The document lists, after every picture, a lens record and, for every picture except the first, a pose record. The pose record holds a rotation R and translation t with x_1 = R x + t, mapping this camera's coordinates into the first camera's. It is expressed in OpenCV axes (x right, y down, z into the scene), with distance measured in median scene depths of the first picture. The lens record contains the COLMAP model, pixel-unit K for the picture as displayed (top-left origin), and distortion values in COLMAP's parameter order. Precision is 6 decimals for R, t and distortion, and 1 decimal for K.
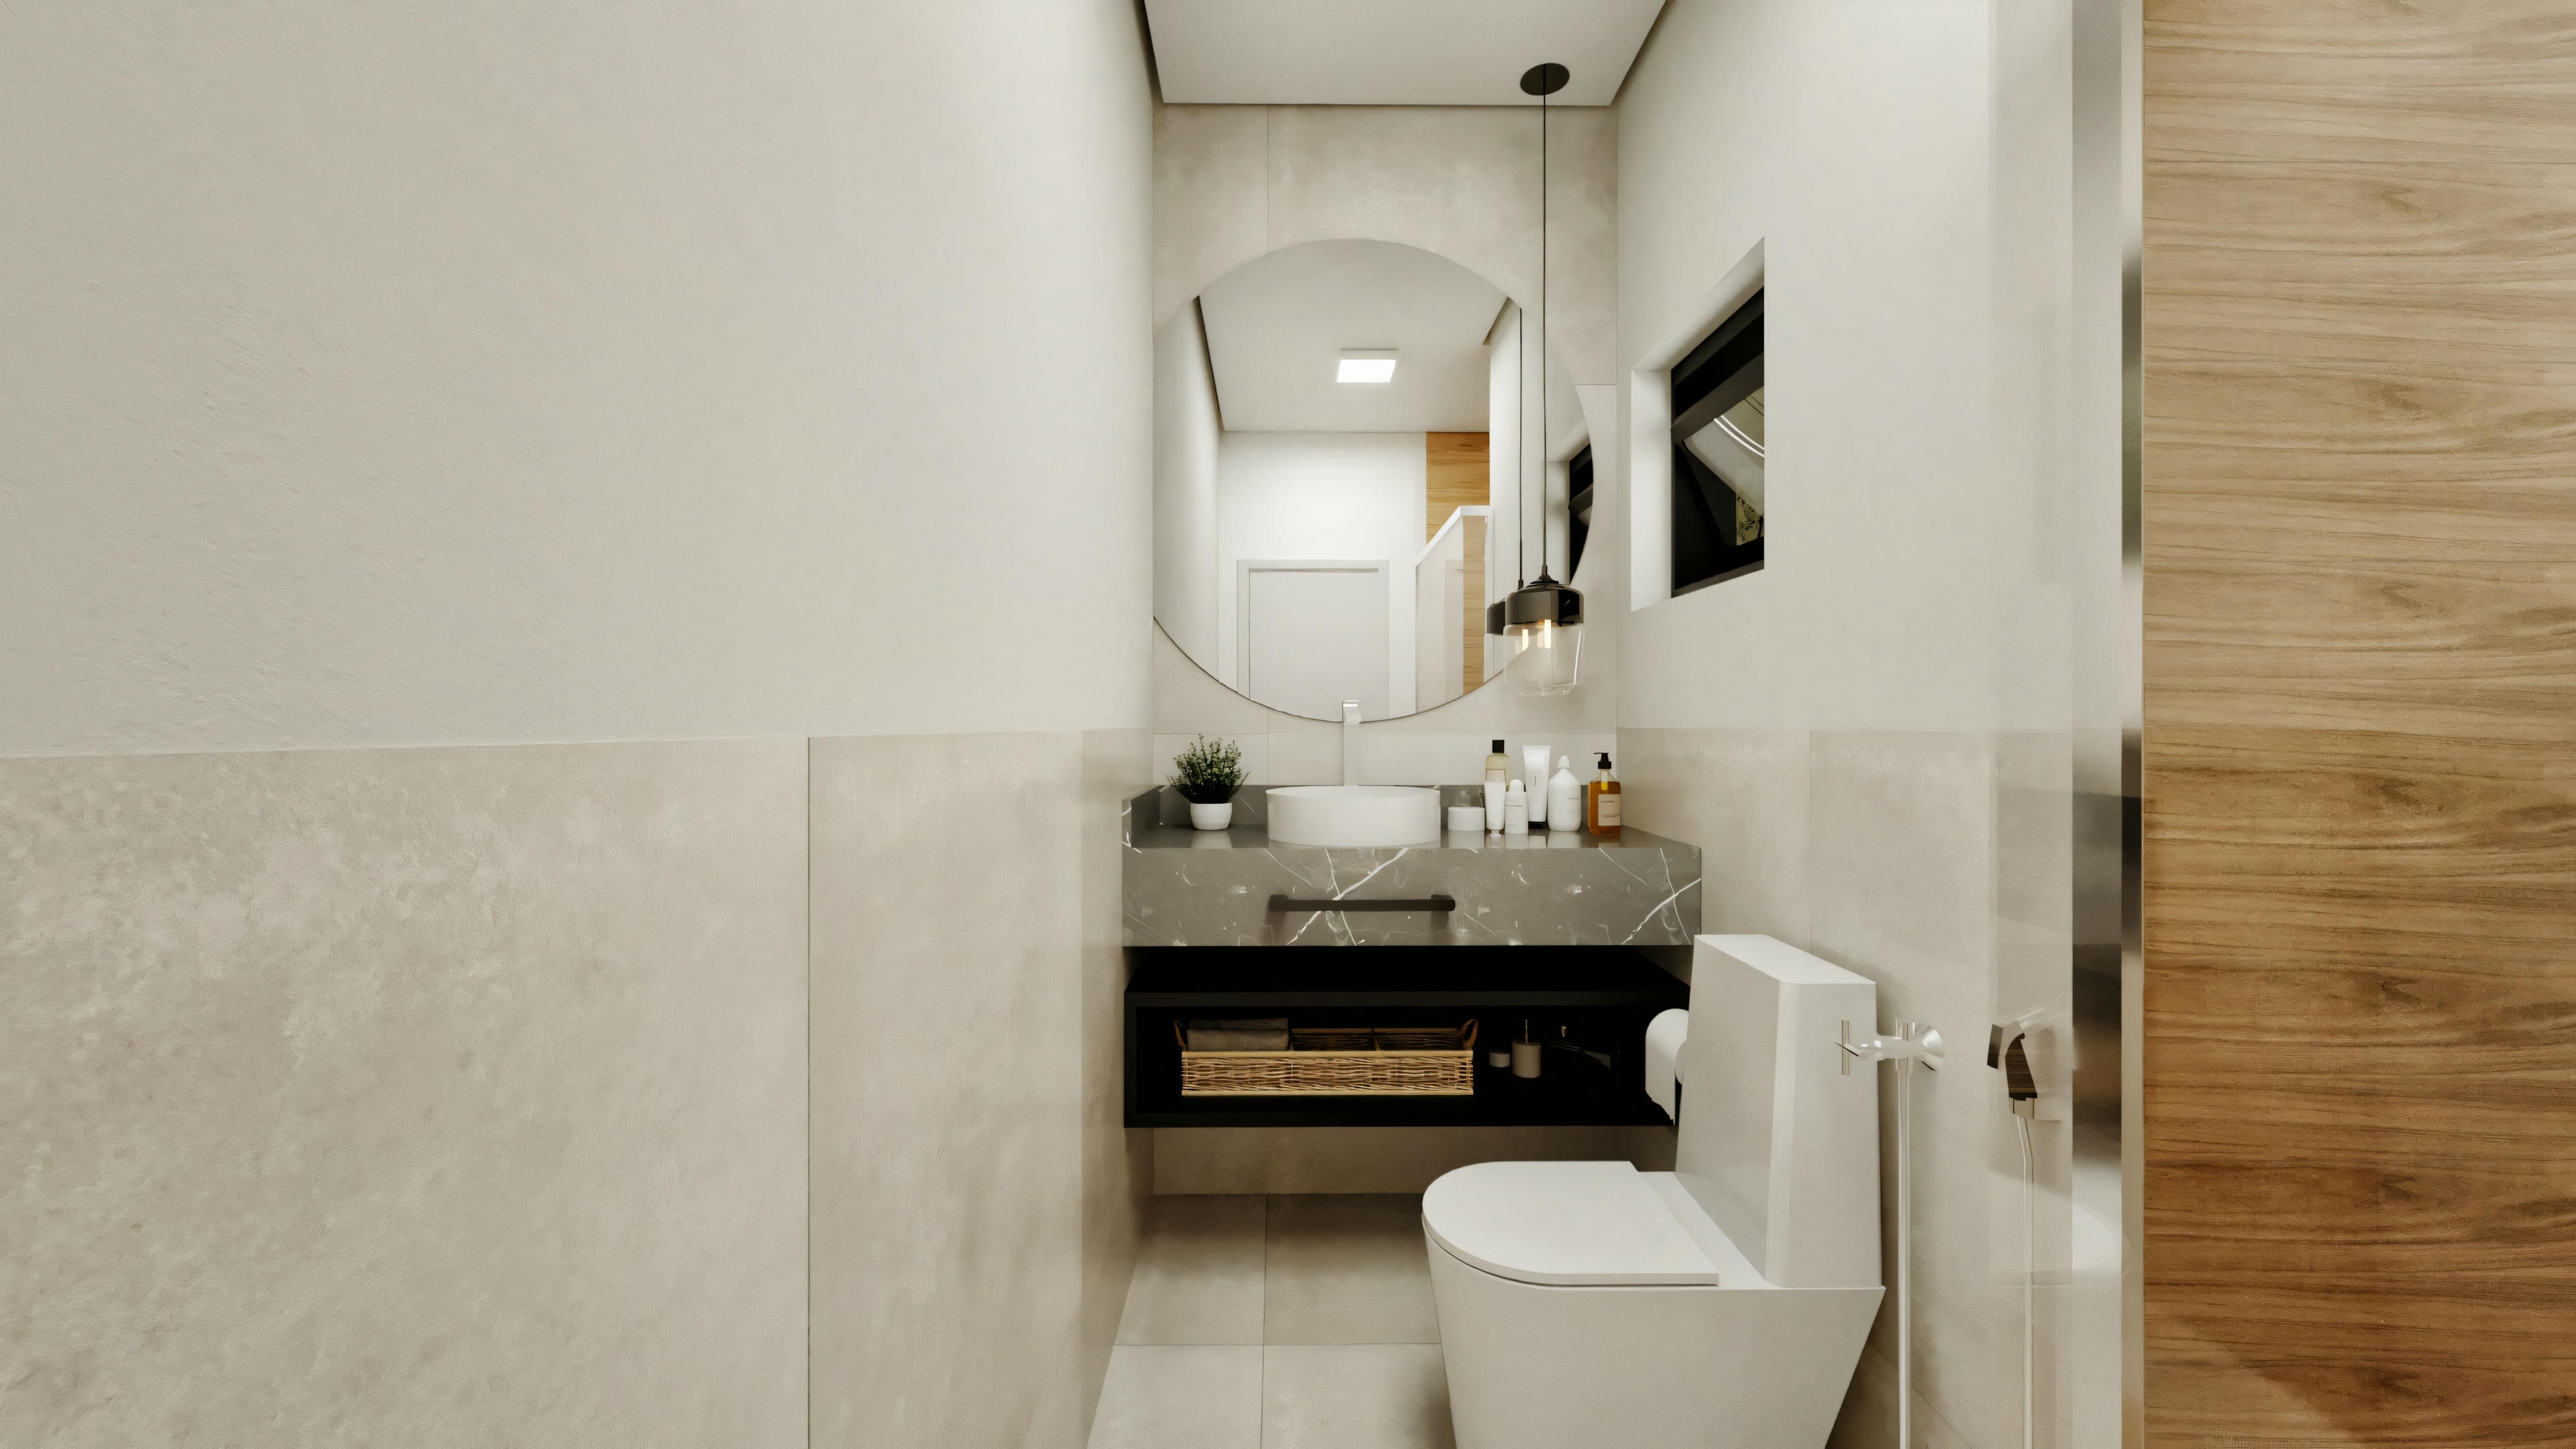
lens RADIAL K [[963.2, 0, 1282.3], [0, 963.2, 725.3], [0, 0, 1]] dist [-0.002409, 0.000483]
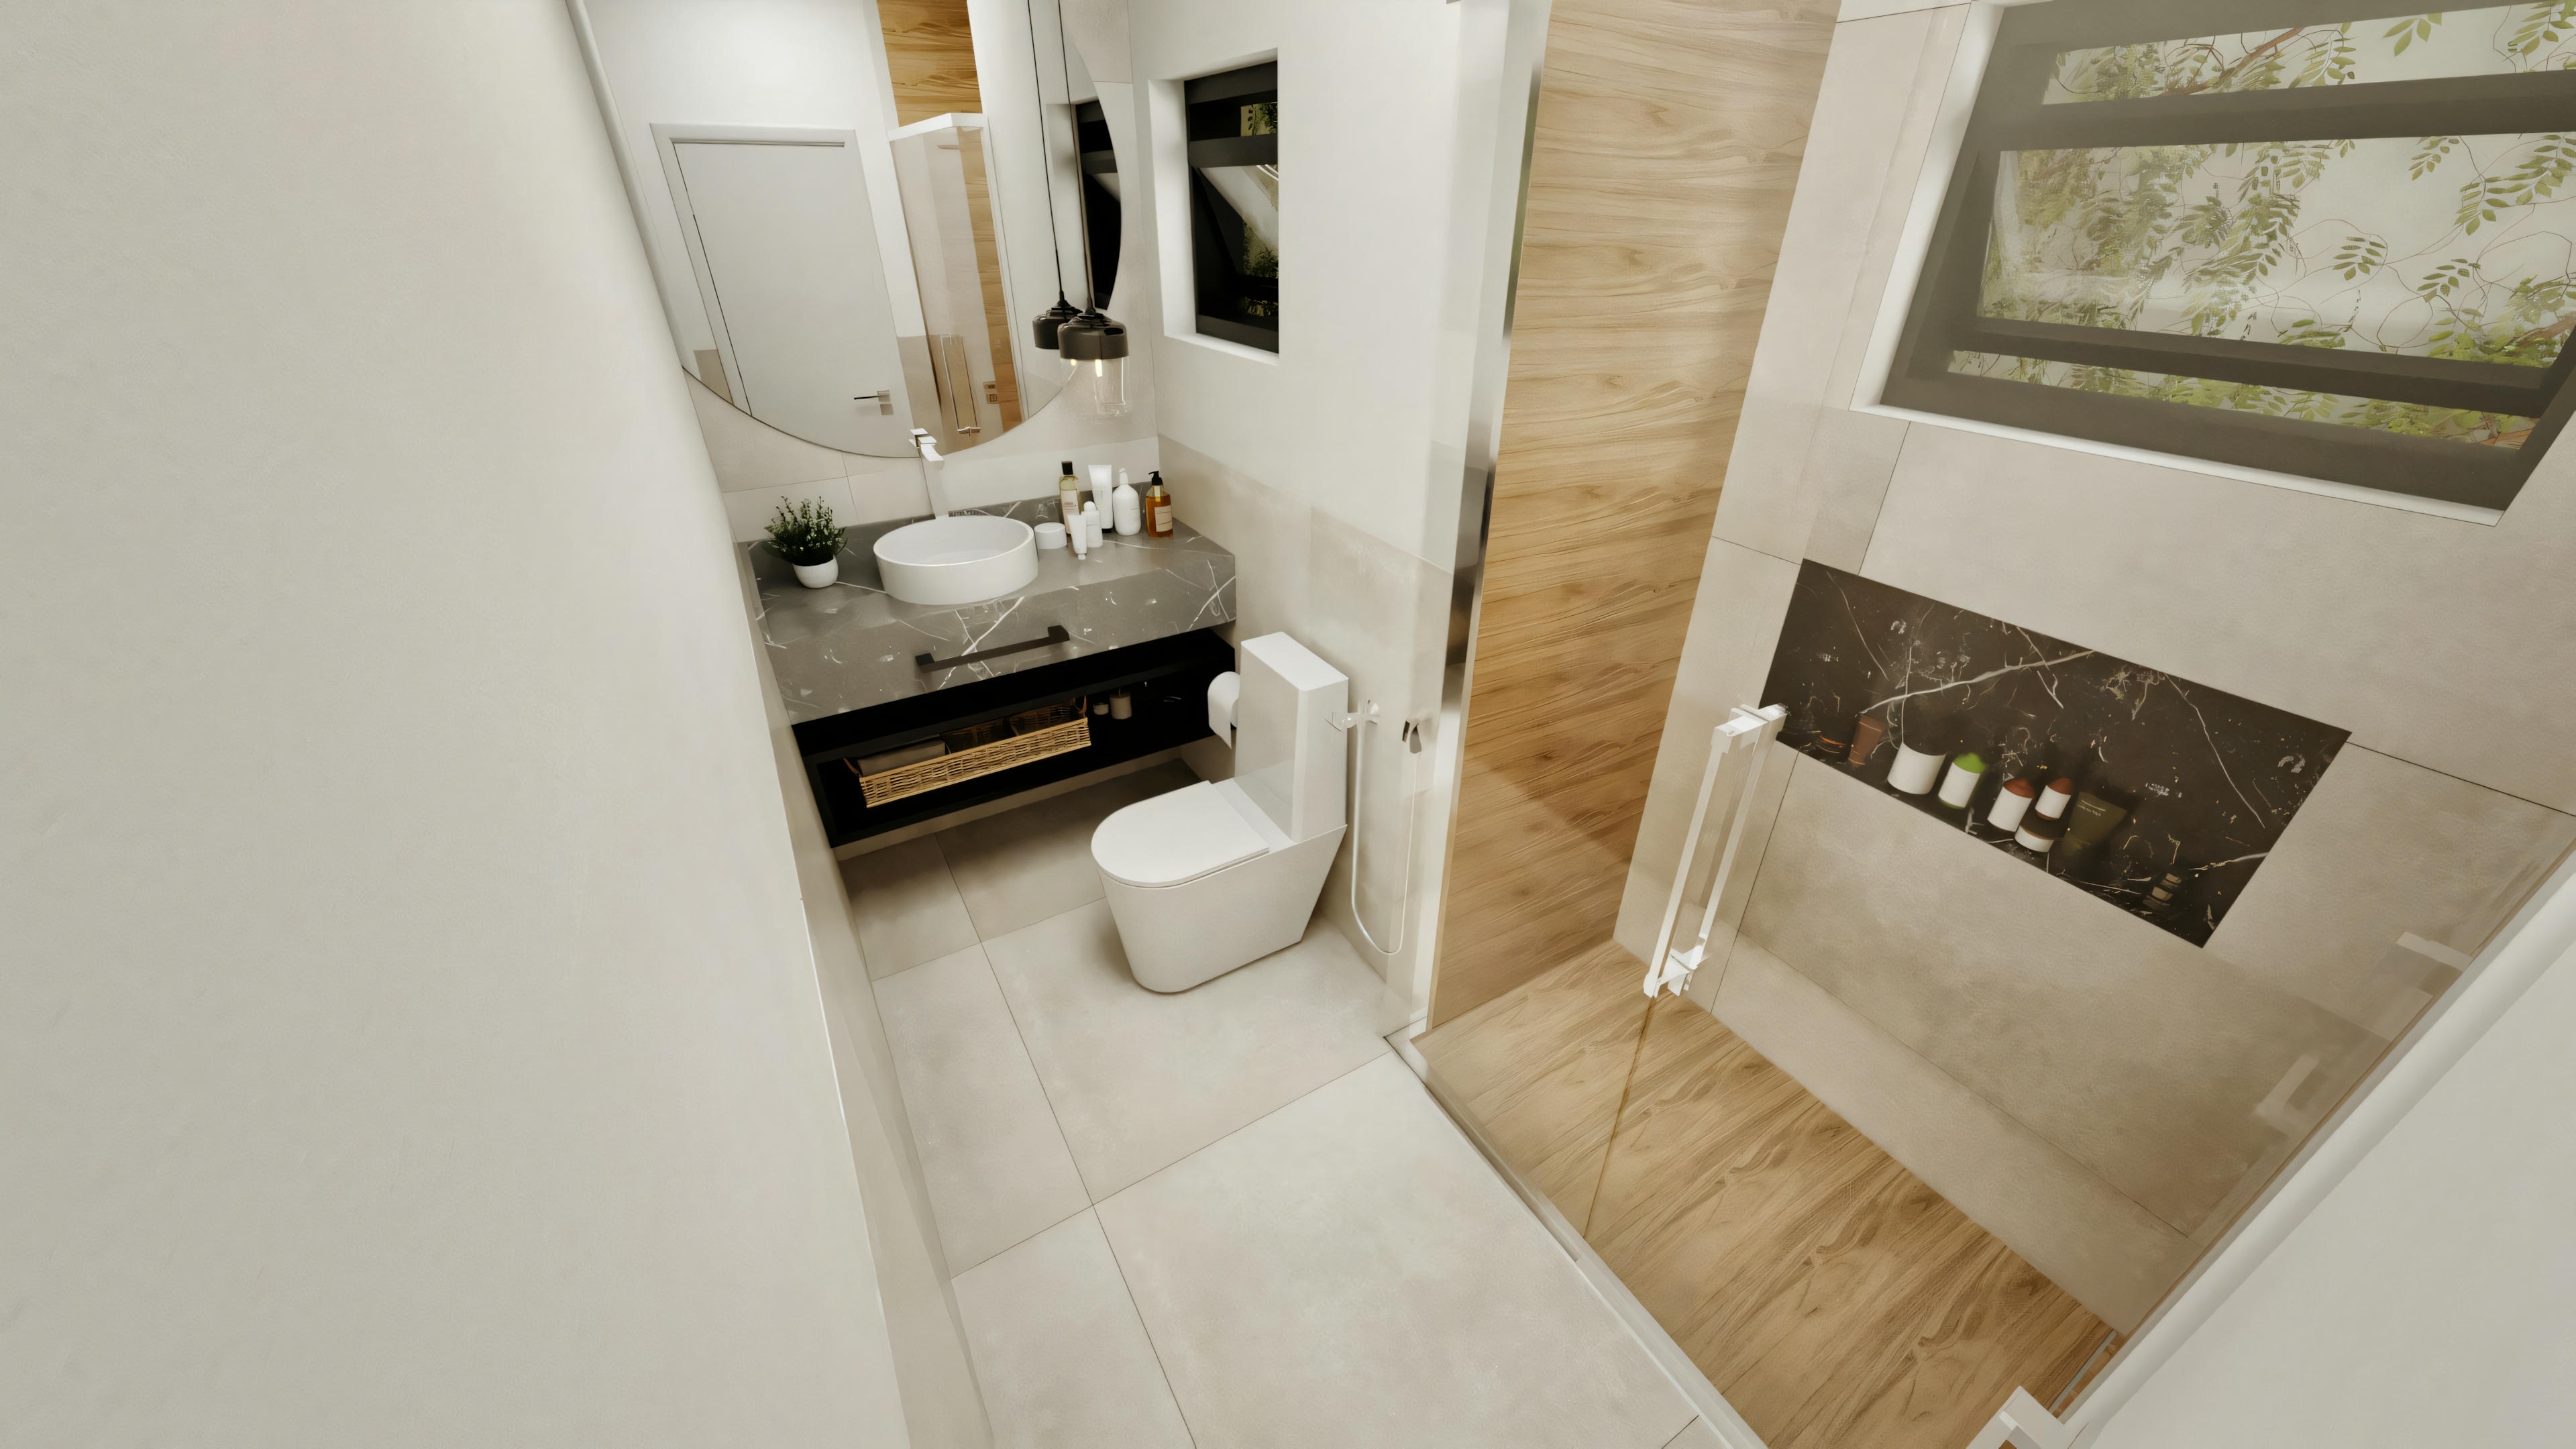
lens RADIAL K [[903.5, 0, 1299.0], [0, 903.5, 736.4], [0, 0, 1]] dist [-0.009828, 0.000074]
pose [[0.857262, -0.261262, 0.443672, -0.120535], [-0.003794, 0.858469, 0.512851, -0.298871], [-0.514867, -0.441331, 0.734941, -0.104360]]
